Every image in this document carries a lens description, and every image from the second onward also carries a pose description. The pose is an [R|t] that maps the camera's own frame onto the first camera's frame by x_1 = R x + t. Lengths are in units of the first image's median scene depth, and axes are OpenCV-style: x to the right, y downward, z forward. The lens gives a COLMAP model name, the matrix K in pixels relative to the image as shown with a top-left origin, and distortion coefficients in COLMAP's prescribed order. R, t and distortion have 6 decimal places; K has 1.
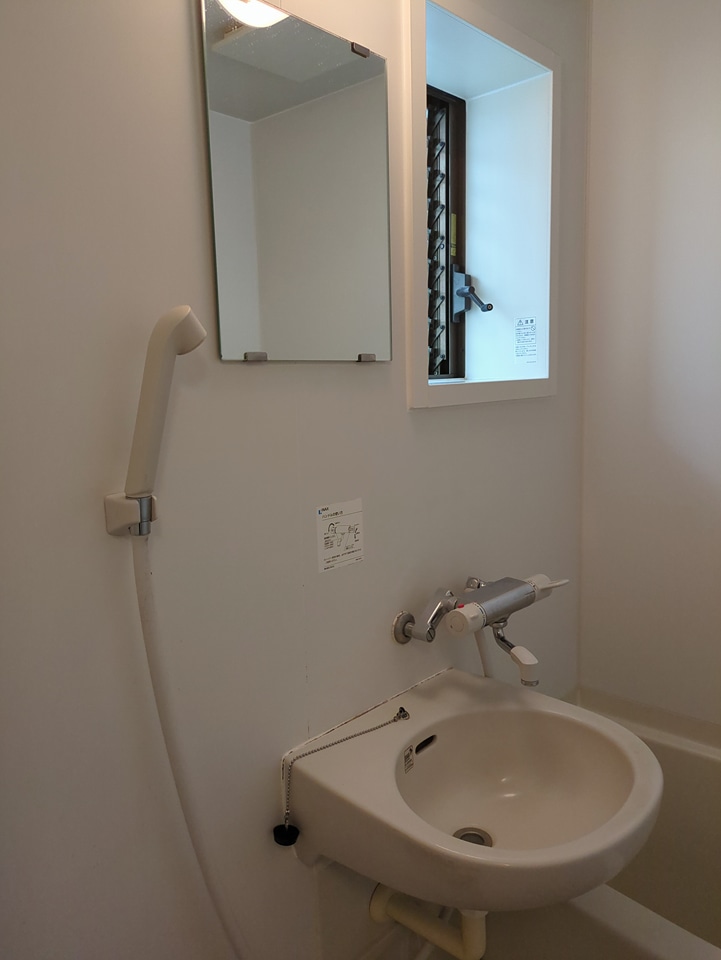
lens RADIAL K [[711.0, 0, 360.5], [0, 711.0, 480.0], [0, 0, 1]] dist [0.015835, 0.000529]
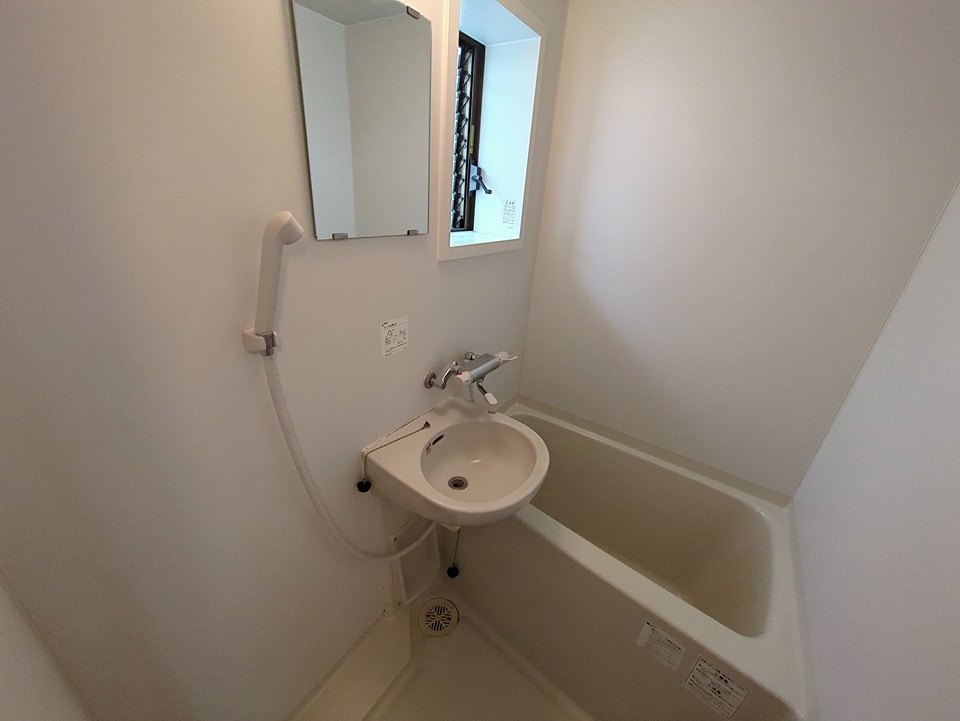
lens RADIAL K [[375.6, 0, 480.0], [0, 375.6, 360.5], [0, 0, 1]] dist [0.001009, 0.000038]
pose [[0.984442, 0.029097, 0.173282, 0.017921], [-0.075441, 0.960662, 0.267277, -0.116915], [-0.158688, -0.276192, 0.947912, 0.054570]]
